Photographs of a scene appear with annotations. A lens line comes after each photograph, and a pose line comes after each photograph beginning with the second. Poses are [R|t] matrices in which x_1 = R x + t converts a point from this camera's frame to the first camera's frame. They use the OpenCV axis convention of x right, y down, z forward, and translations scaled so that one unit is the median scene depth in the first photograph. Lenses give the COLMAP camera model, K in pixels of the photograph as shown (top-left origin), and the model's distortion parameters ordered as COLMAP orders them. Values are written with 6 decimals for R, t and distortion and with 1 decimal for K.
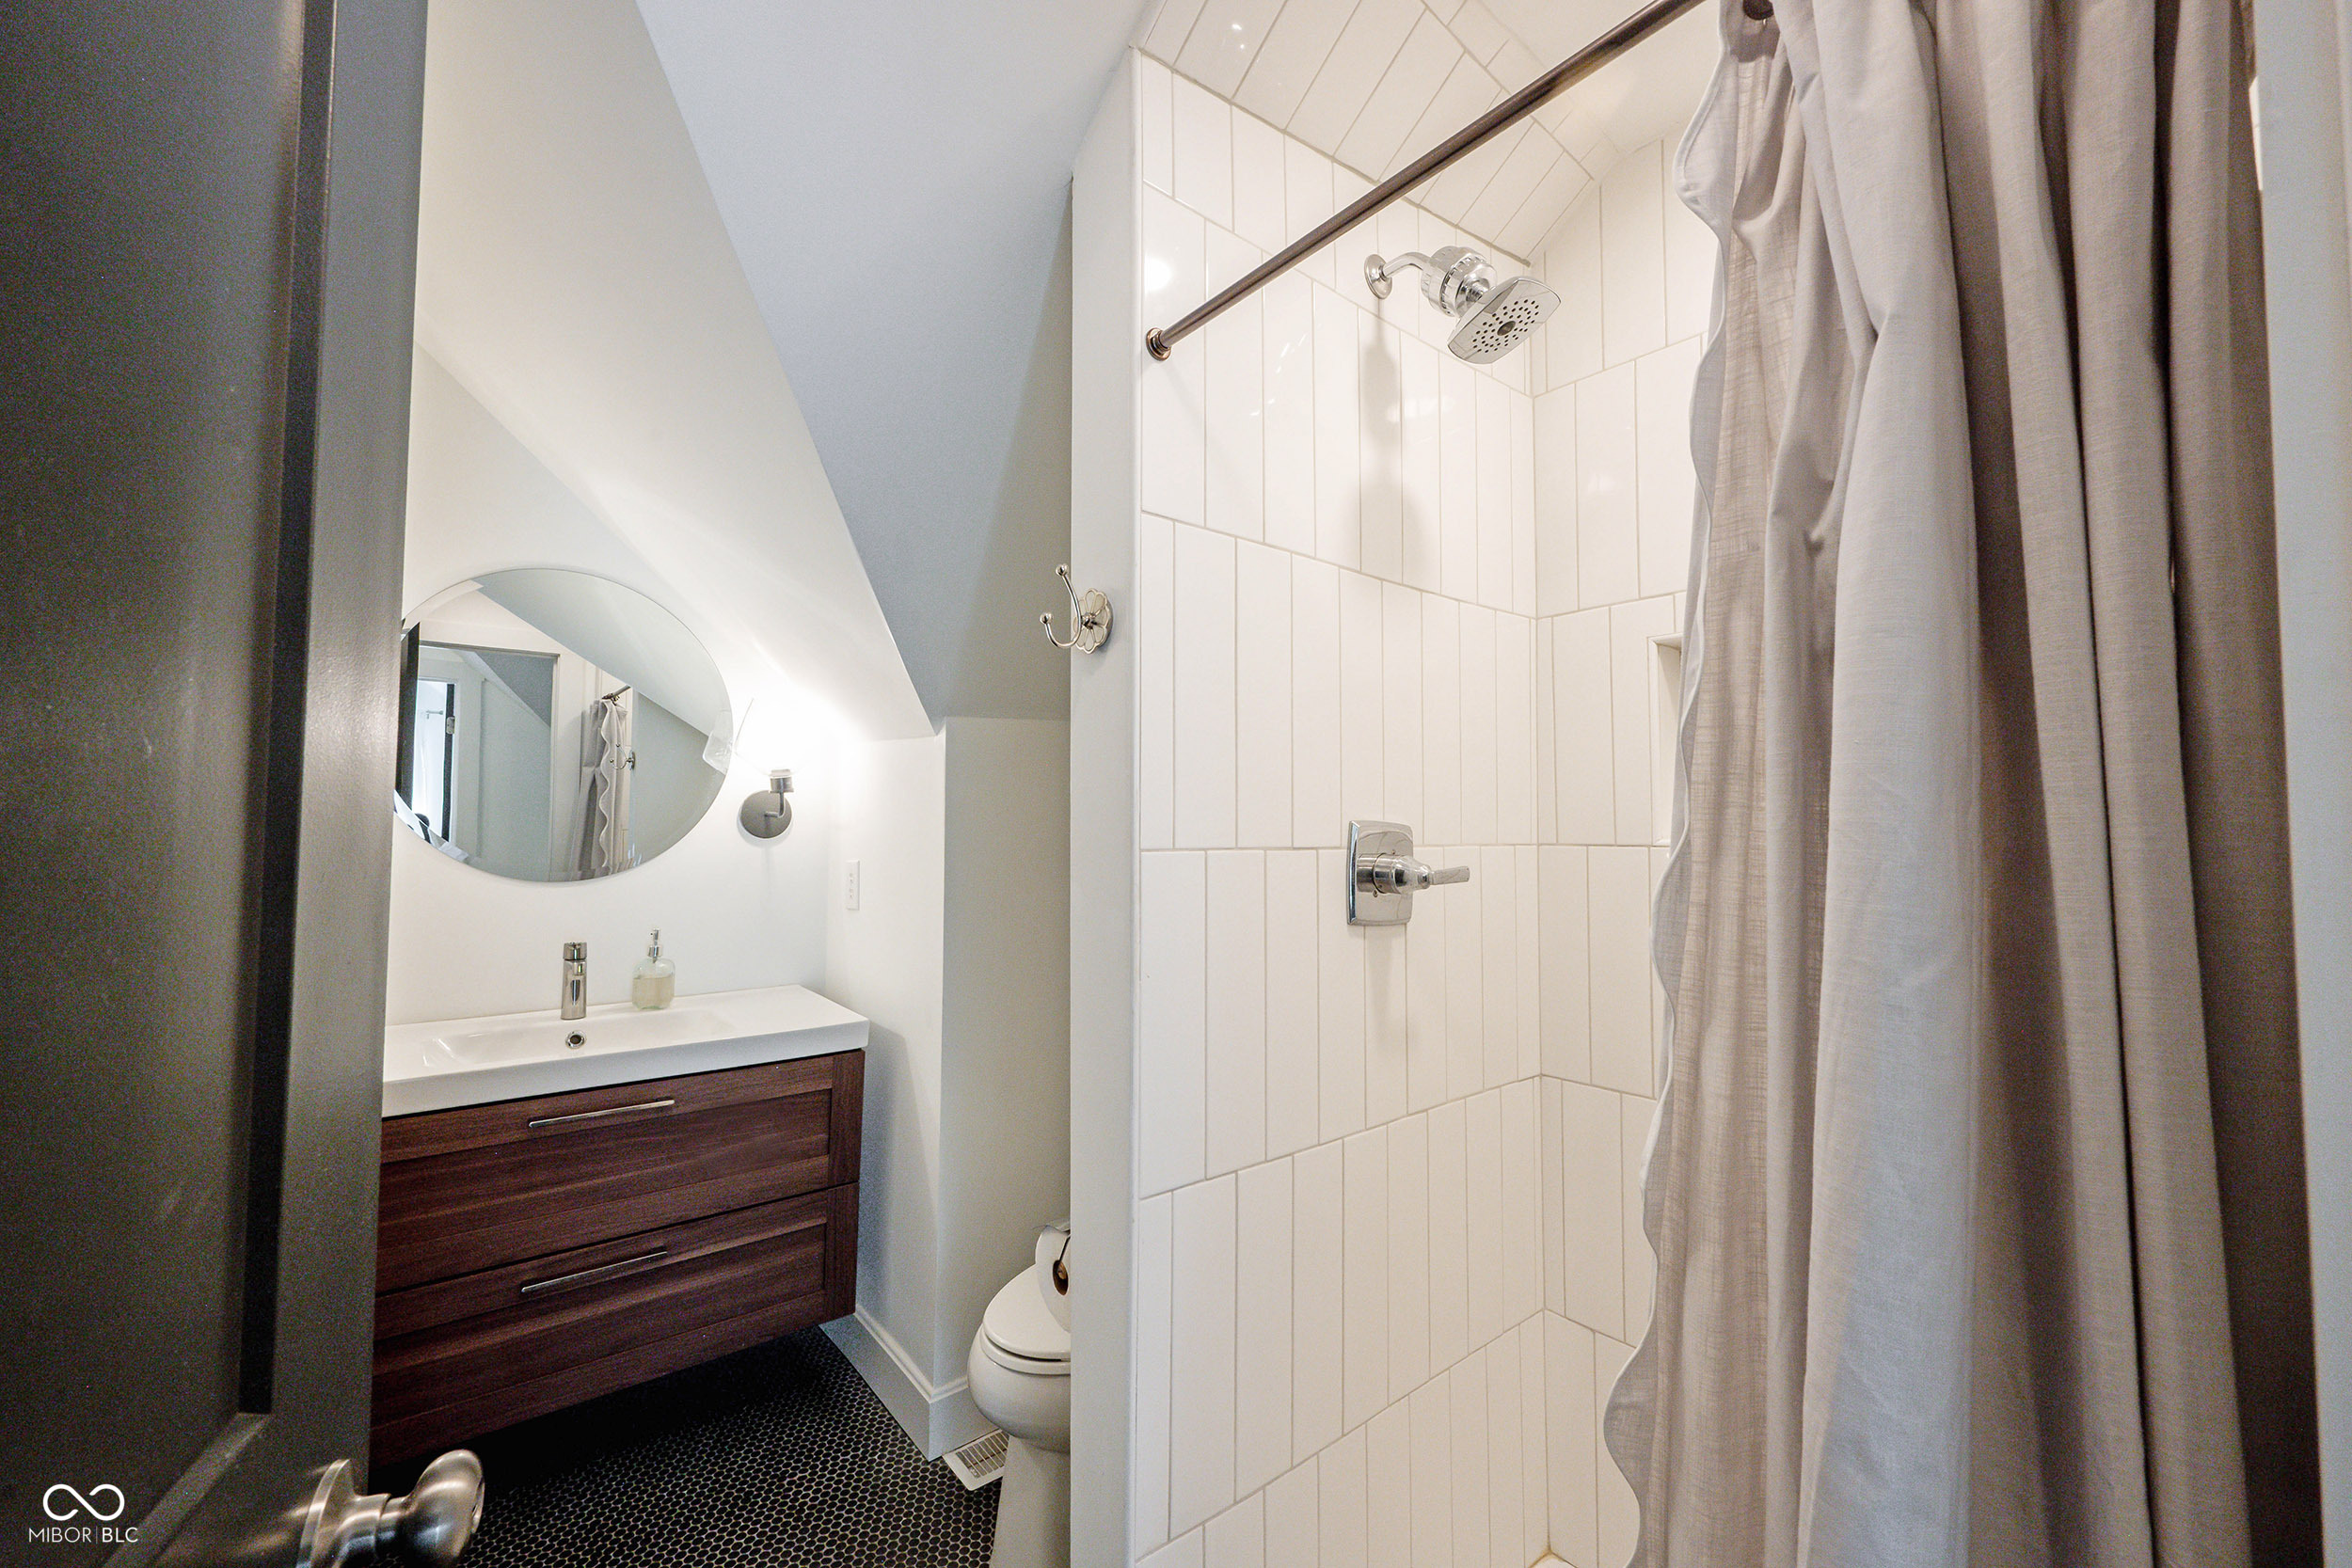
lens RADIAL K [[927.9, 0, 1164.6], [0, 927.9, 788.8], [0, 0, 1]] dist [0.000685, -0.000765]
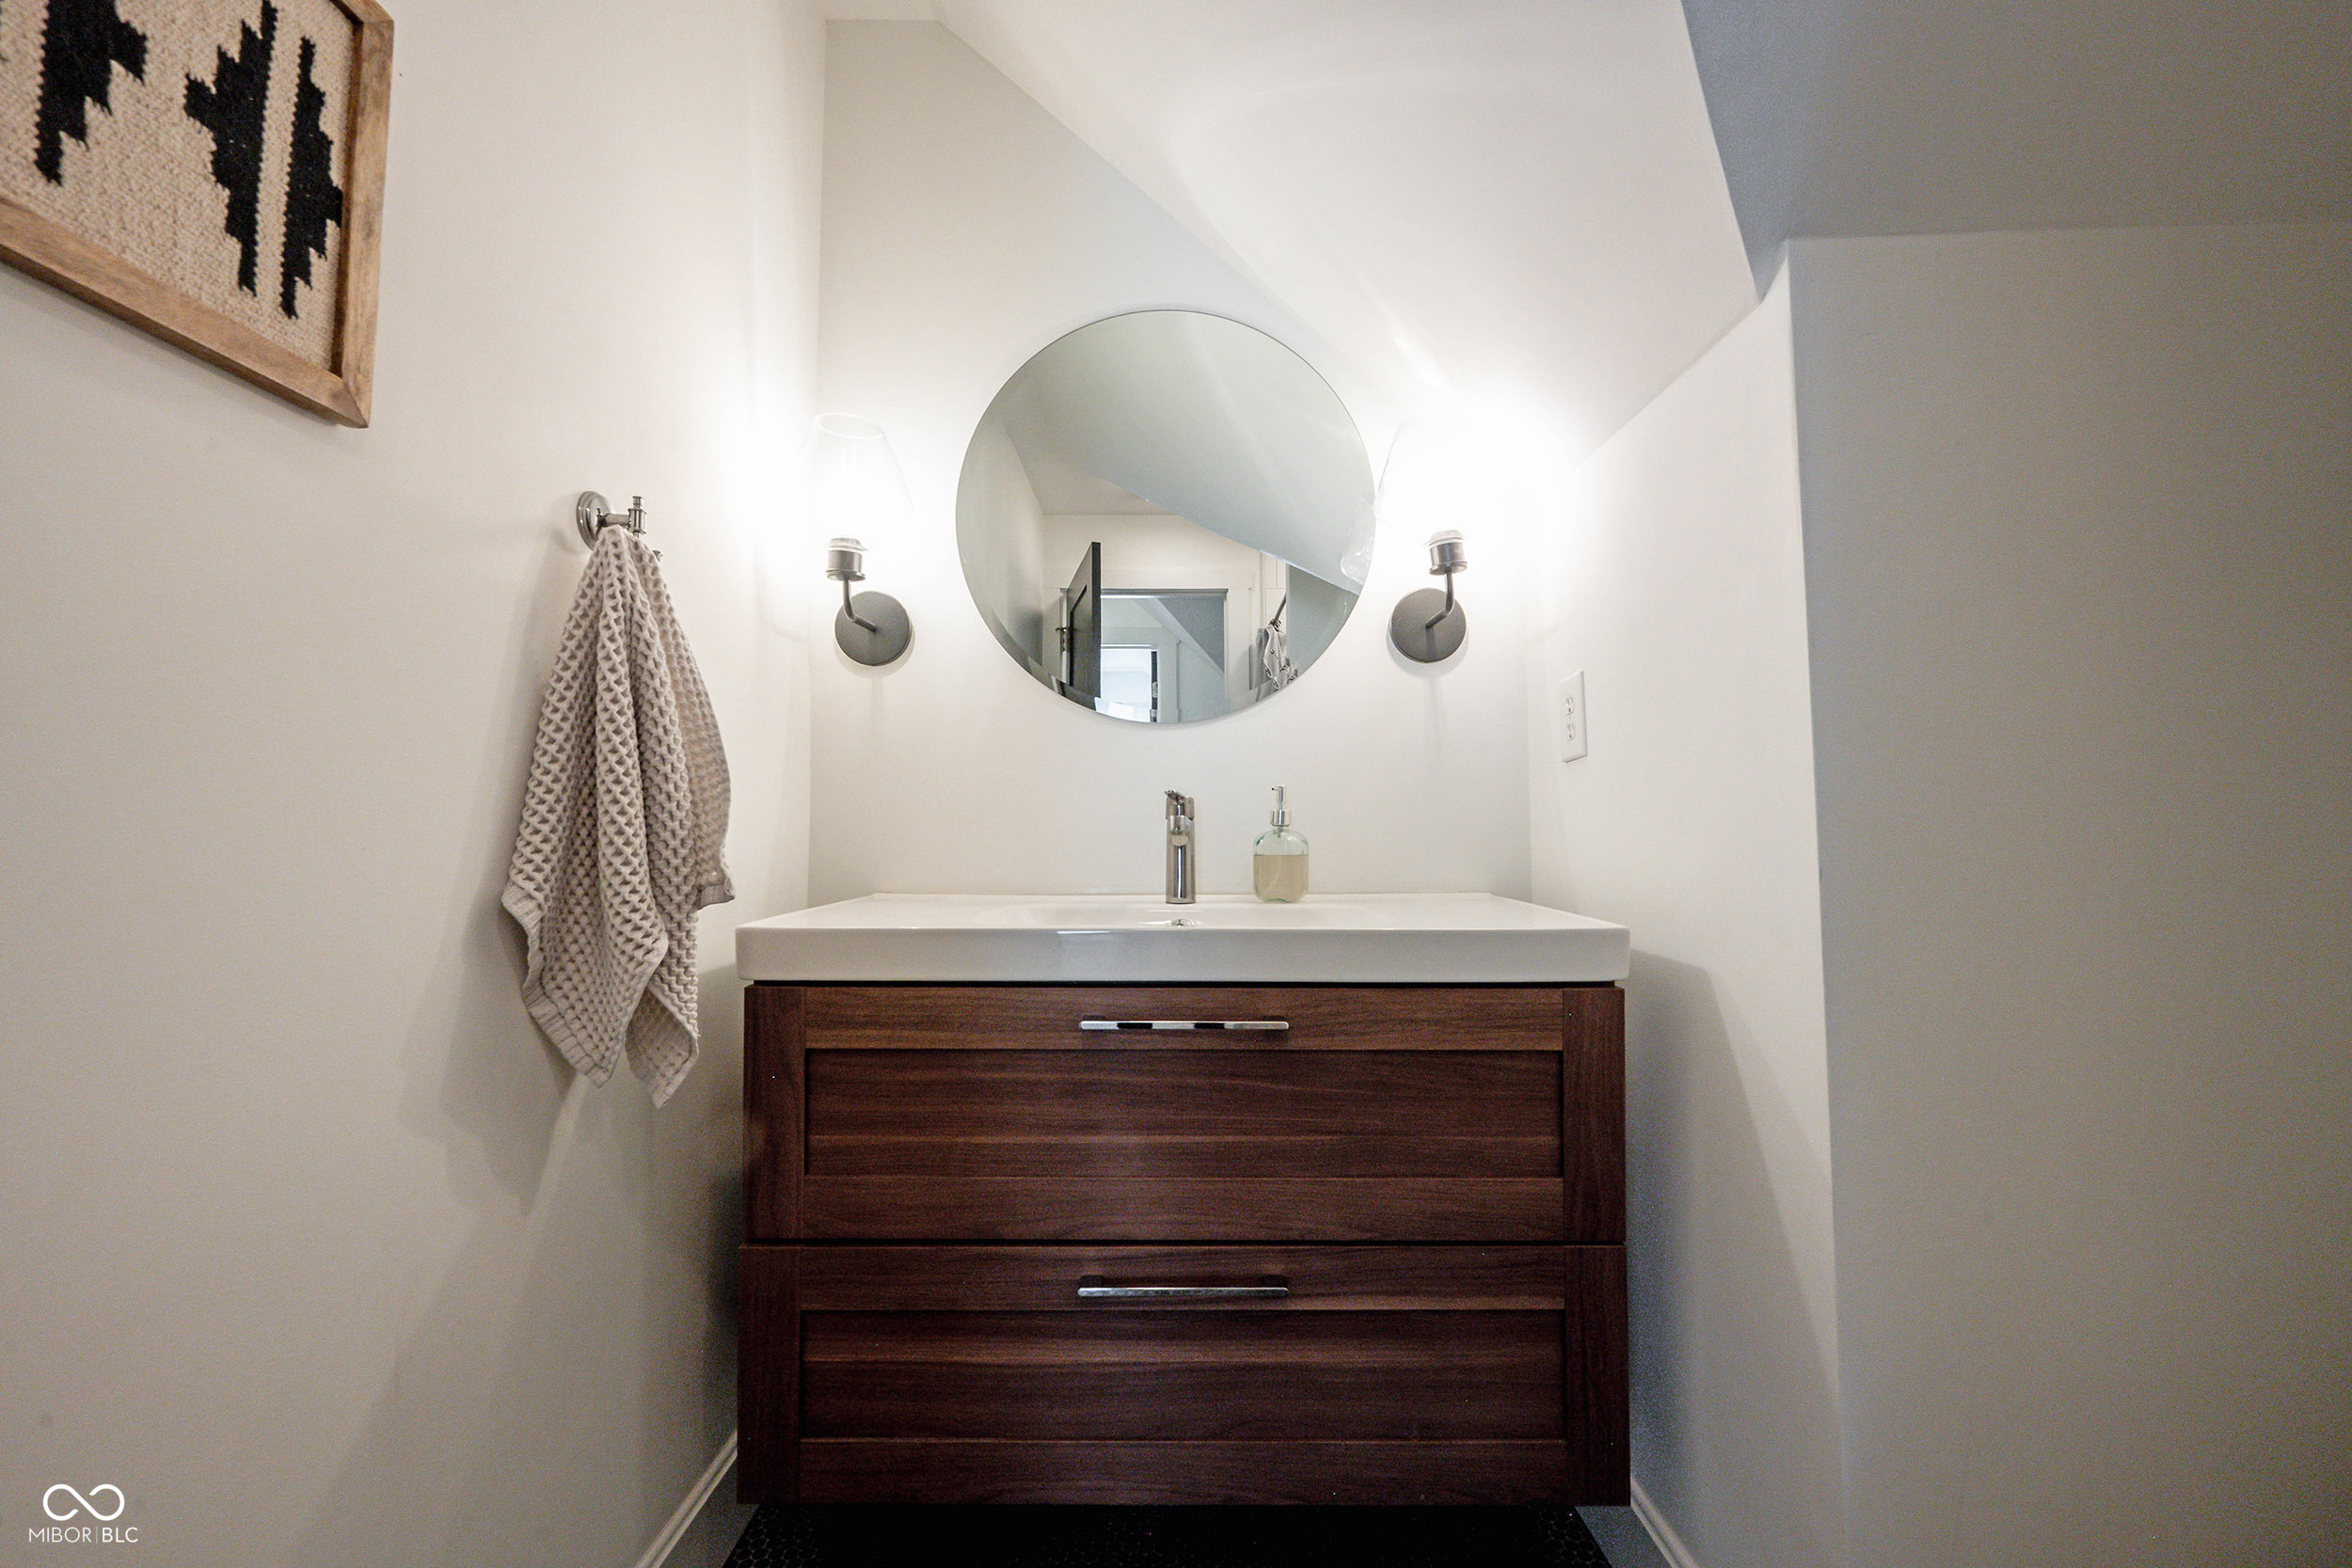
lens RADIAL K [[927.9, 0, 1174.2], [0, 927.9, 781.9], [0, 0, 1]] dist [0.000685, -0.000765]
pose [[0.772094, -0.046910, -0.633774, -0.186729], [0.036013, 0.998899, -0.030062, 0.177178], [0.634487, 0.000387, 0.772934, 0.450836]]
